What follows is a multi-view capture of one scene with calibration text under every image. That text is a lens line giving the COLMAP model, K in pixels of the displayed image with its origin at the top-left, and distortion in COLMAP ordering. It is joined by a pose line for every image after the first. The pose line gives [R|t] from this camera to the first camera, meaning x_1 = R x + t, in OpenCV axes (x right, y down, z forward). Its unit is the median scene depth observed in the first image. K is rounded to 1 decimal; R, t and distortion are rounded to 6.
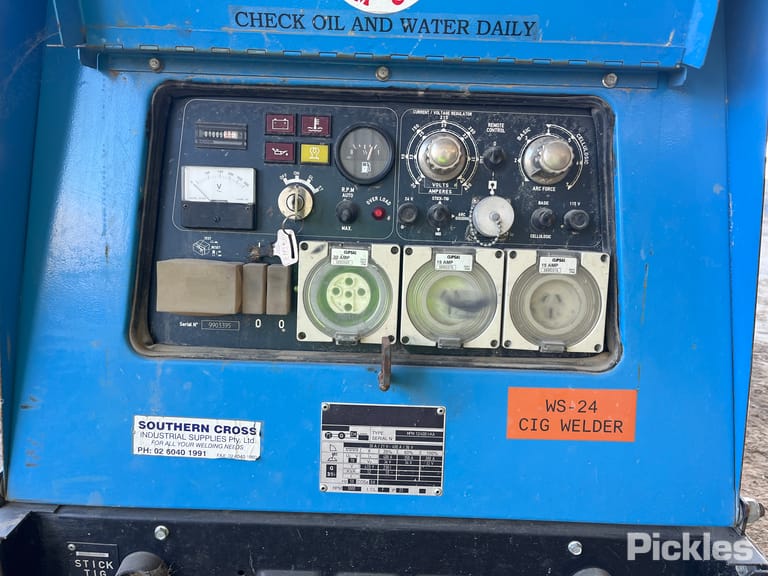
lens RADIAL K [[586.4, 0, 391.8], [0, 586.4, 287.5], [0, 0, 1]] dist [0.055420, -0.083902]
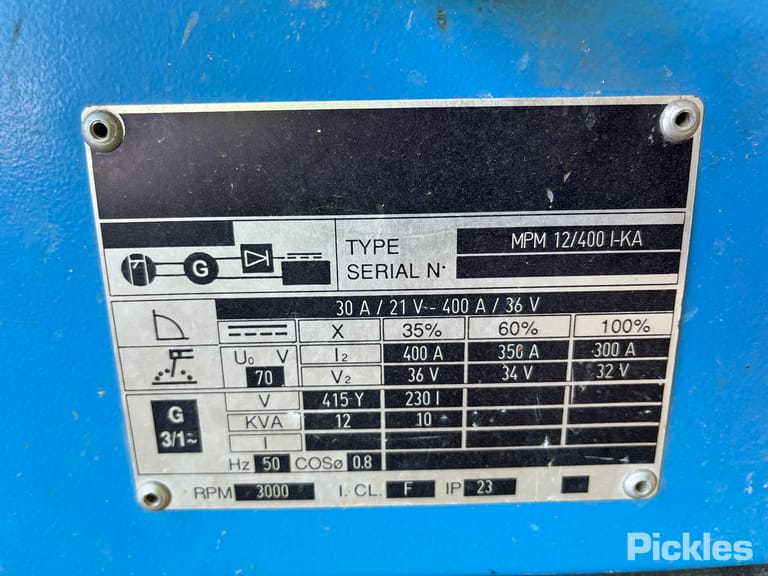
lens RADIAL K [[586.4, 0, 385.4], [0, 586.4, 285.8], [0, 0, 1]] dist [0.055420, -0.083902]
pose [[0.998510, -0.053828, 0.008963, -0.021850], [0.051604, 0.984835, 0.165644, 0.227014], [-0.017743, -0.164935, 0.986145, 0.791751]]
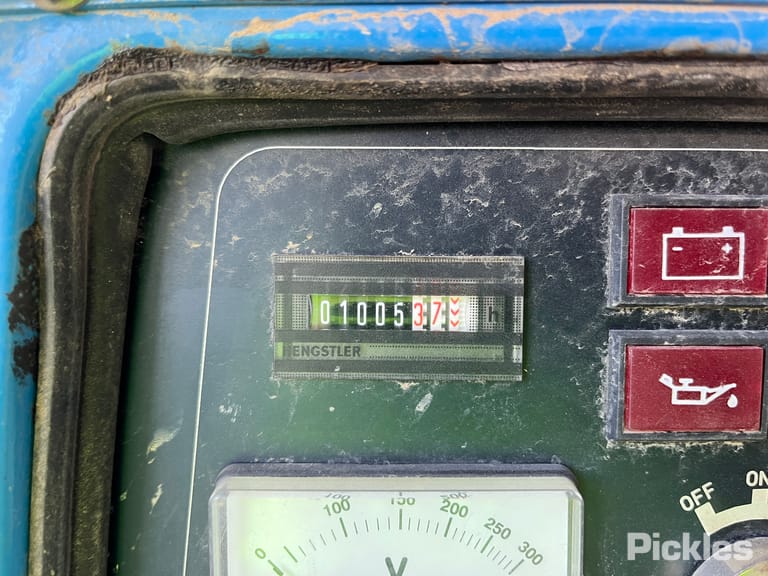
lens RADIAL K [[586.4, 0, 382.6], [0, 586.4, 286.8], [0, 0, 1]] dist [0.055420, -0.083902]
pose [[0.999353, -0.035626, -0.005004, -0.293250], [0.035431, 0.998764, -0.034852, -0.261117], [0.006239, 0.034653, 0.999380, 0.795445]]
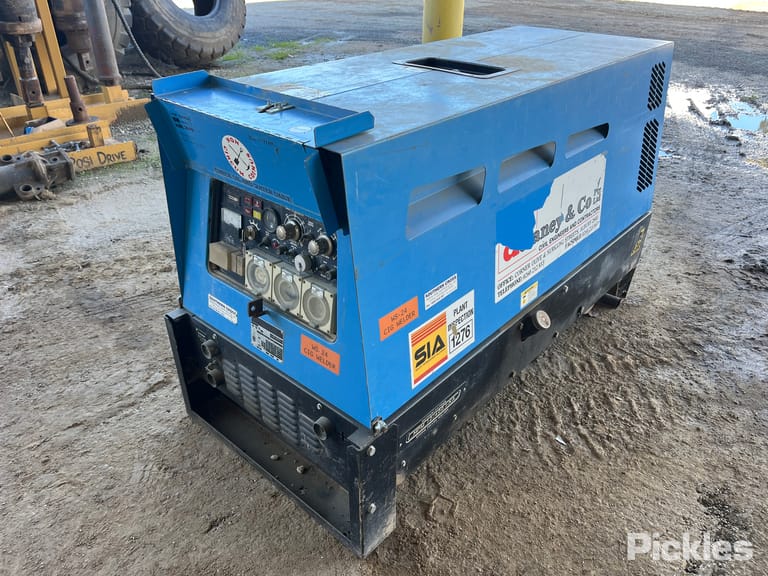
lens RADIAL K [[586.4, 0, 390.2], [0, 586.4, 286.0], [0, 0, 1]] dist [0.055420, -0.083902]
pose [[0.756964, 0.312797, -0.573728, 1.730880], [-0.142777, 0.935946, 0.321901, -0.802291], [0.637668, -0.161753, 0.753137, -0.496274]]
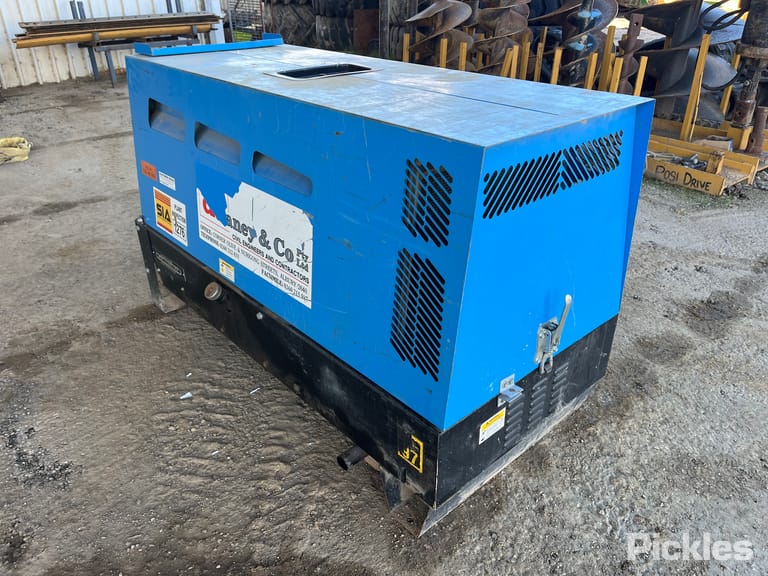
lens RADIAL K [[586.4, 0, 388.3], [0, 586.4, 286.7], [0, 0, 1]] dist [0.055420, -0.083902]
pose [[-0.734954, 0.294871, -0.610650, 1.932446], [-0.187585, 0.776963, 0.600949, -1.940761], [0.651655, 0.556219, -0.515719, 4.391129]]
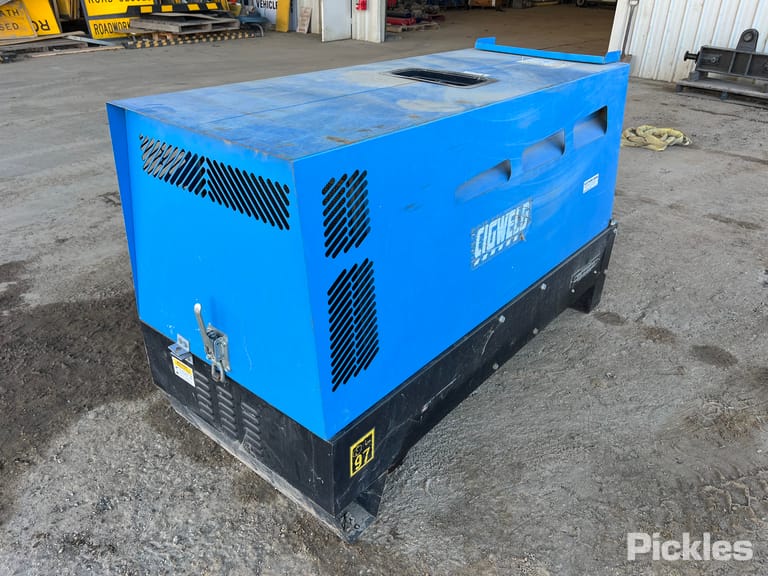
lens RADIAL K [[586.4, 0, 390.0], [0, 586.4, 284.0], [0, 0, 1]] dist [0.055420, -0.083902]
pose [[-0.776042, -0.352125, 0.523227, -1.759616], [0.100078, 0.750357, 0.653413, -2.128848], [-0.622690, 0.559440, -0.547069, 4.416775]]
